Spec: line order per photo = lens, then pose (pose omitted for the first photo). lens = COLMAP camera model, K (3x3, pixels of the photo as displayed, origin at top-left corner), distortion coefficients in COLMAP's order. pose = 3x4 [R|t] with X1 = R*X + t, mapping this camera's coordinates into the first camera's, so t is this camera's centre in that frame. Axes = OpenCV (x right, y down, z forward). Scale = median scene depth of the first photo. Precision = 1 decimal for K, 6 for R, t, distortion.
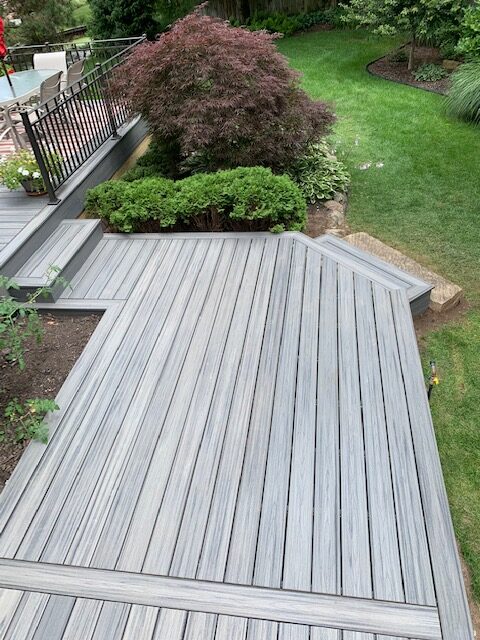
lens RADIAL K [[491.2, 0, 238.7], [0, 491.2, 321.3], [0, 0, 1]] dist [0.009423, -0.001163]
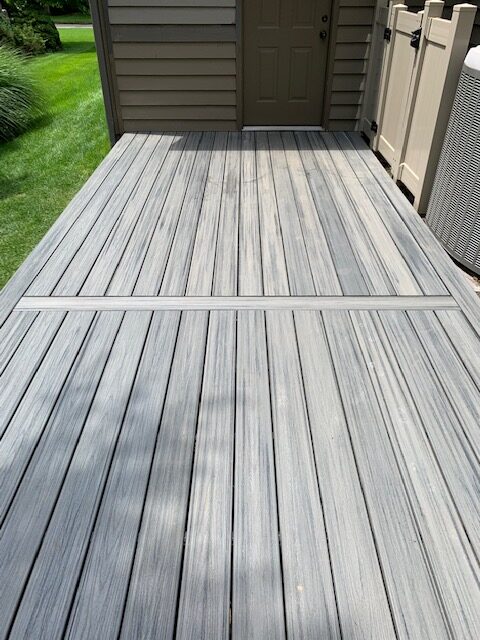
lens RADIAL K [[491.2, 0, 238.7], [0, 491.2, 316.2], [0, 0, 1]] dist [0.009423, -0.001163]
pose [[-0.986300, 0.151392, -0.065516, -0.018270], [-0.021439, 0.276154, 0.960874, -0.357036], [0.163561, 0.949115, -0.269125, 1.017621]]
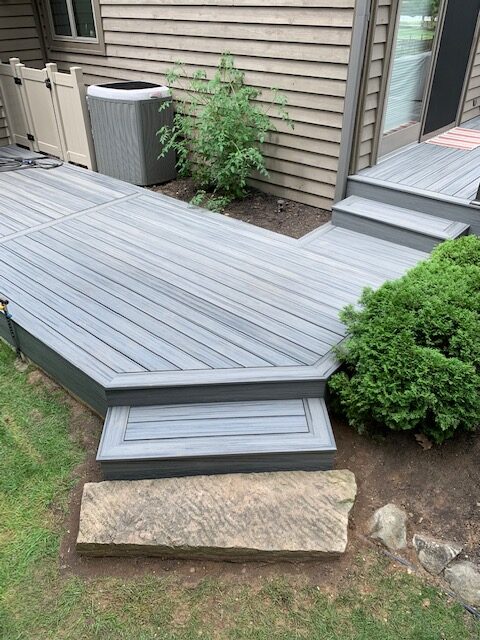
lens RADIAL K [[491.2, 0, 241.6], [0, 491.2, 323.5], [0, 0, 1]] dist [0.009423, -0.001163]
pose [[-0.536572, 0.545756, -0.643616, 0.871716], [-0.487963, 0.421594, 0.764298, -1.026671], [0.688464, 0.724161, 0.040093, 1.396684]]
